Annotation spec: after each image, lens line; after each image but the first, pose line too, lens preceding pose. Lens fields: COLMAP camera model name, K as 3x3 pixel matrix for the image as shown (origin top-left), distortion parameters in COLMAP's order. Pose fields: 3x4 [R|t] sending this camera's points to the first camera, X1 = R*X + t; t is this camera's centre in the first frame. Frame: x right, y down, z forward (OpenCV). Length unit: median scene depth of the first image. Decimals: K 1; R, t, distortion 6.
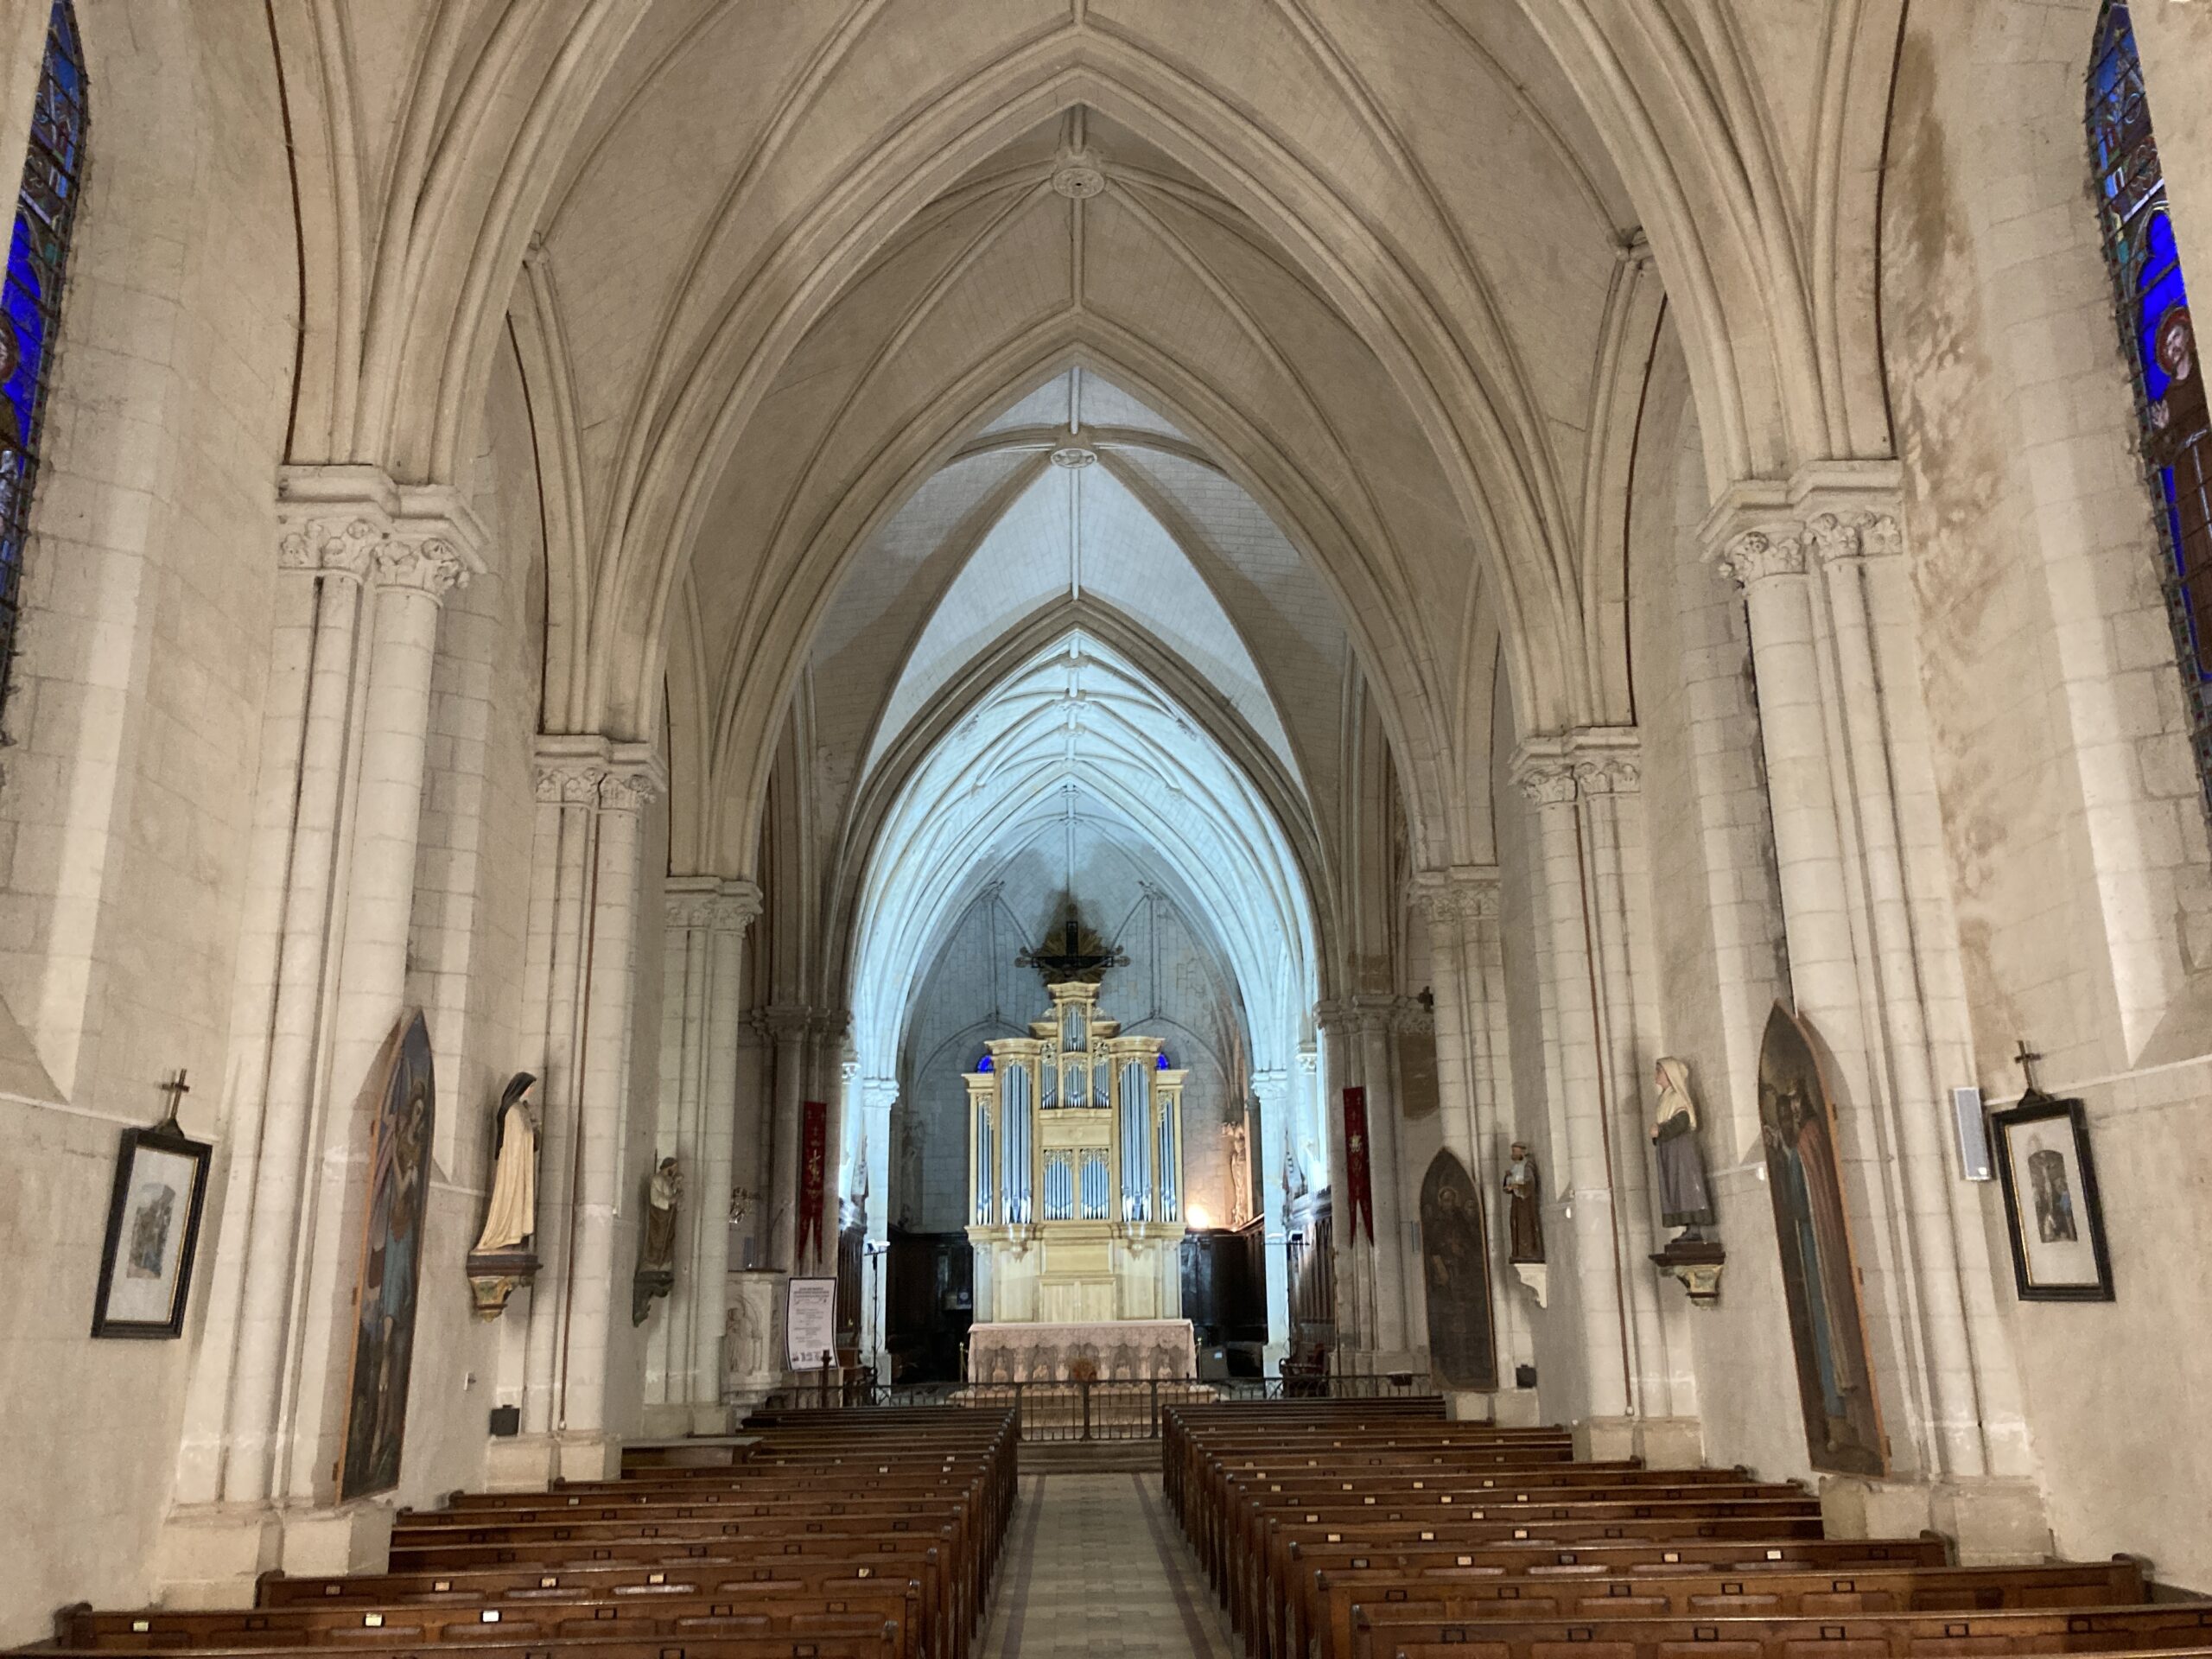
lens RADIAL K [[1796.7, 0, 1106.0], [0, 1796.7, 829.5], [0, 0, 1]] dist [0.031901, 0.001102]
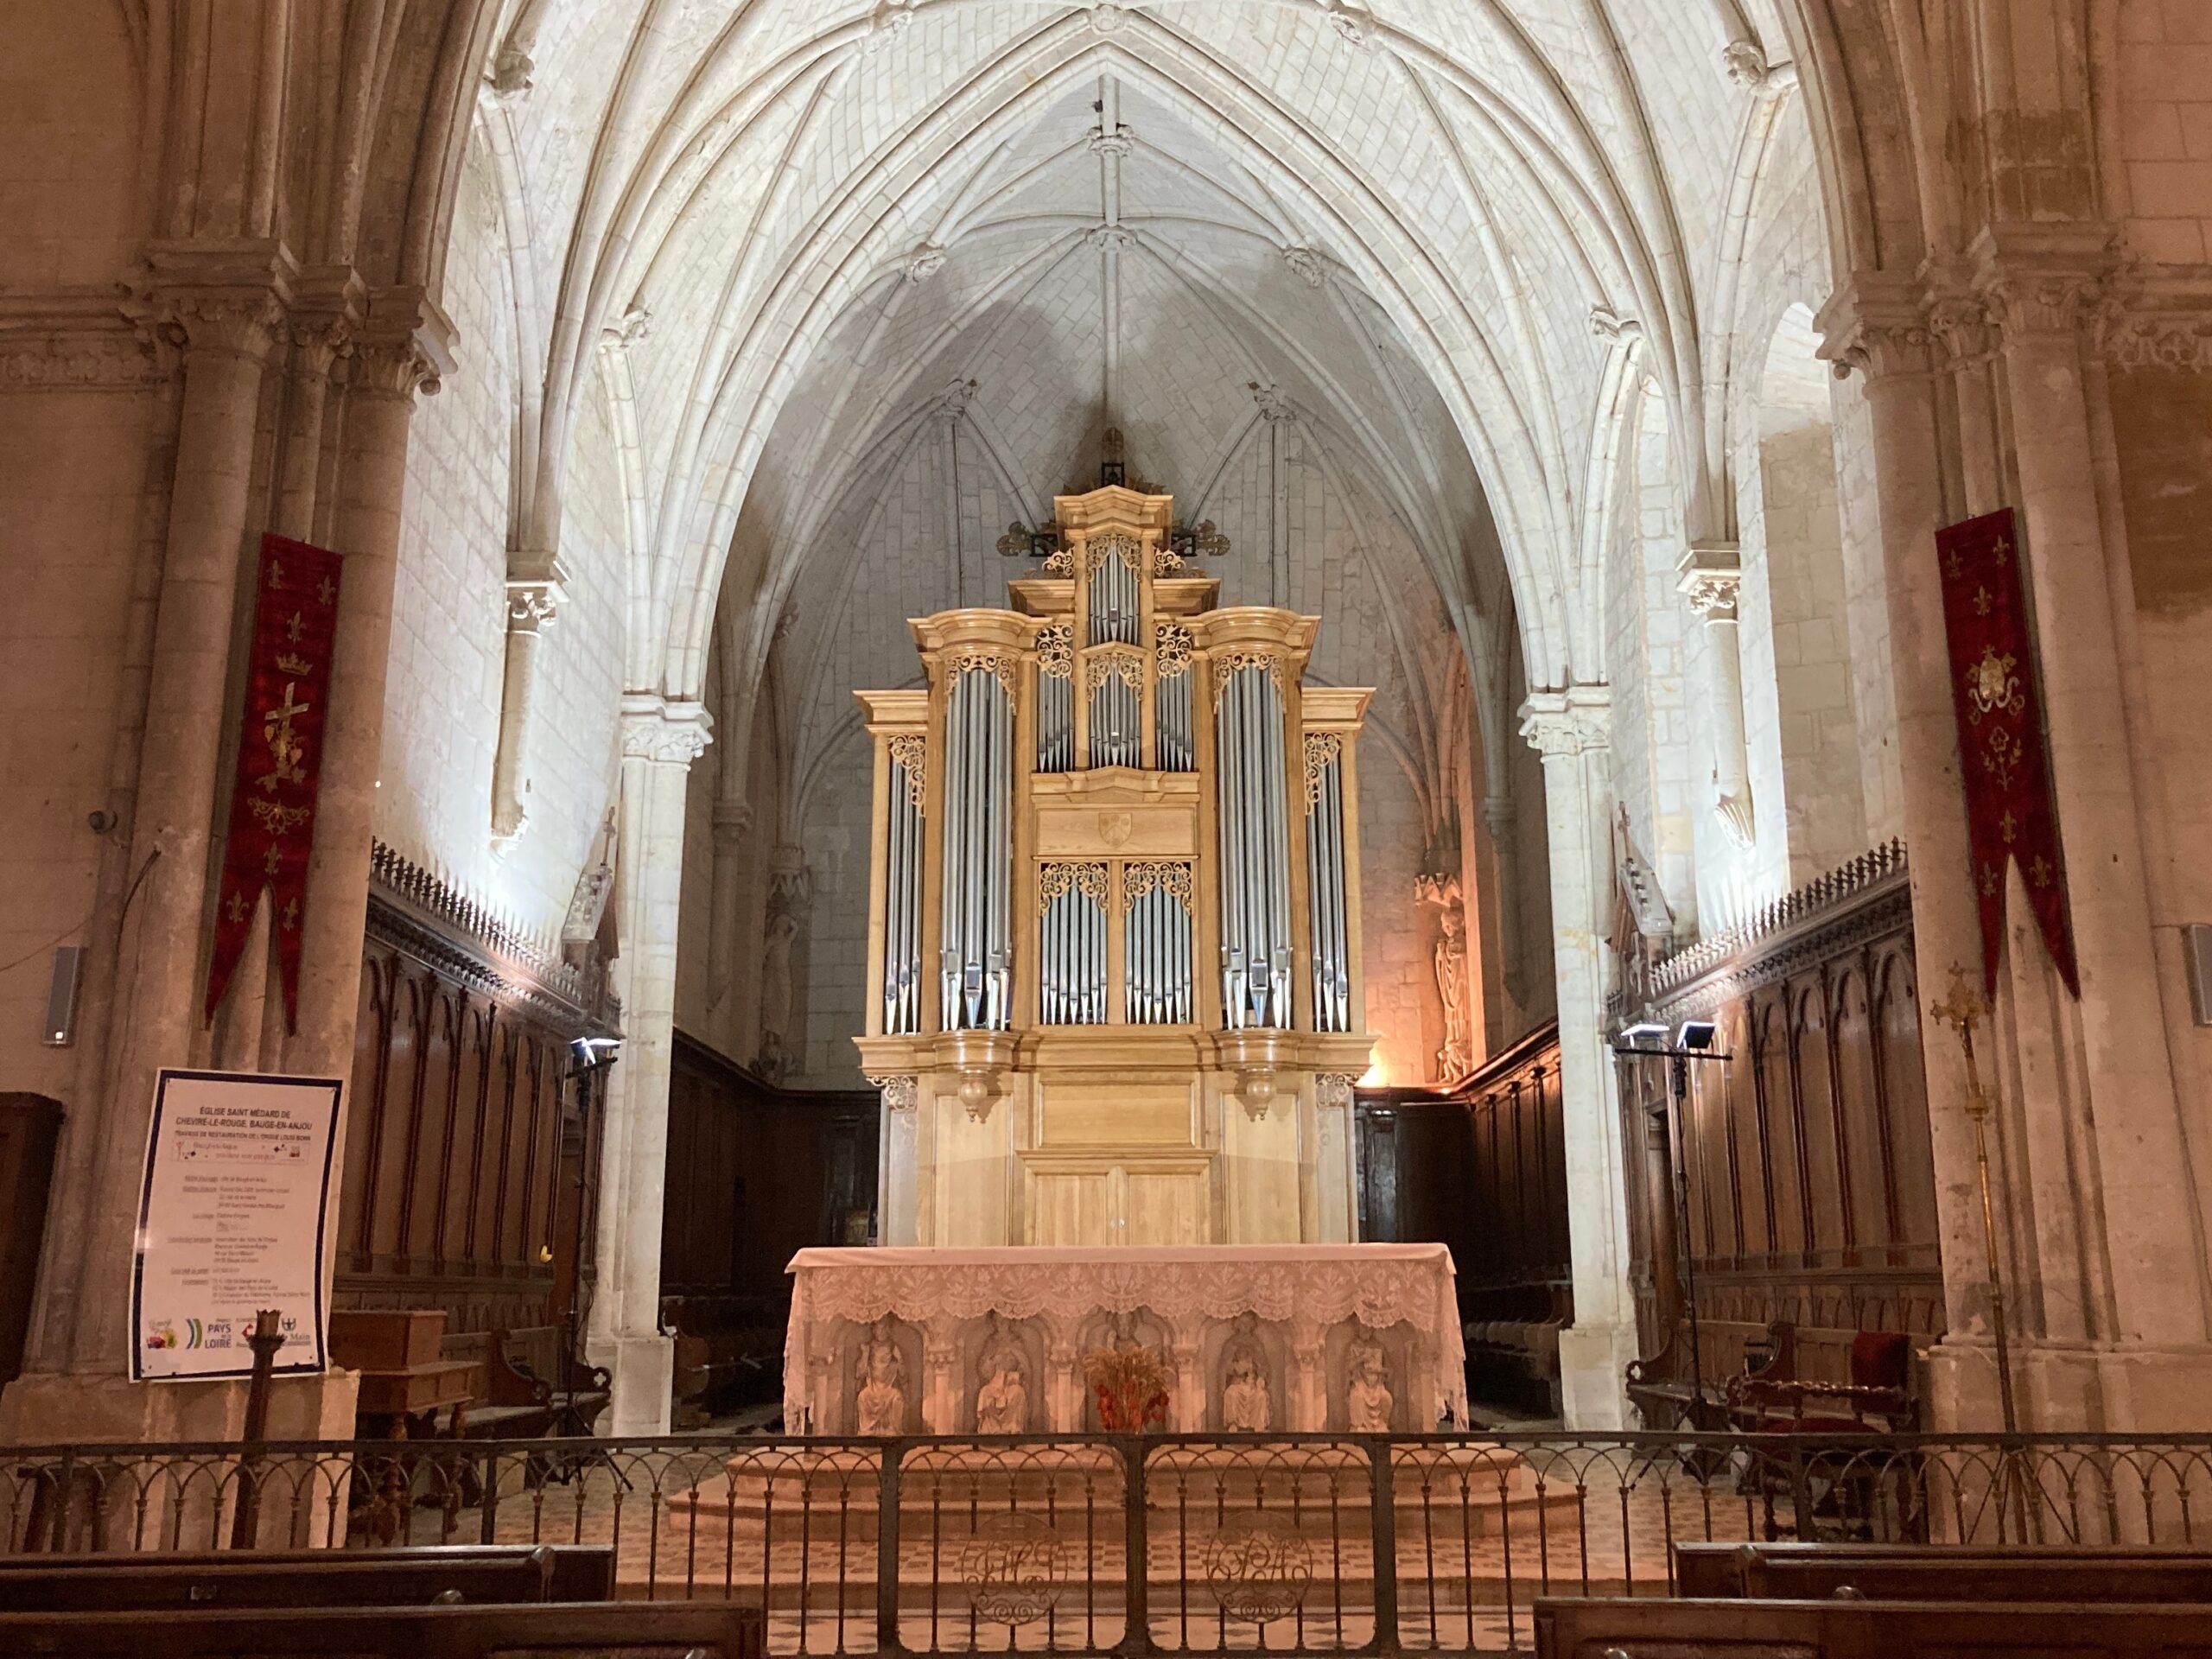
lens RADIAL K [[1602.5, 0, 1106.0], [0, 1602.5, 829.5], [0, 0, 1]] dist [0.013933, -0.002854]
pose [[0.999478, 0.005193, -0.031884, -0.006857], [-0.006120, 0.999559, -0.029054, 0.181893], [0.031719, 0.029234, 0.999069, 0.620512]]
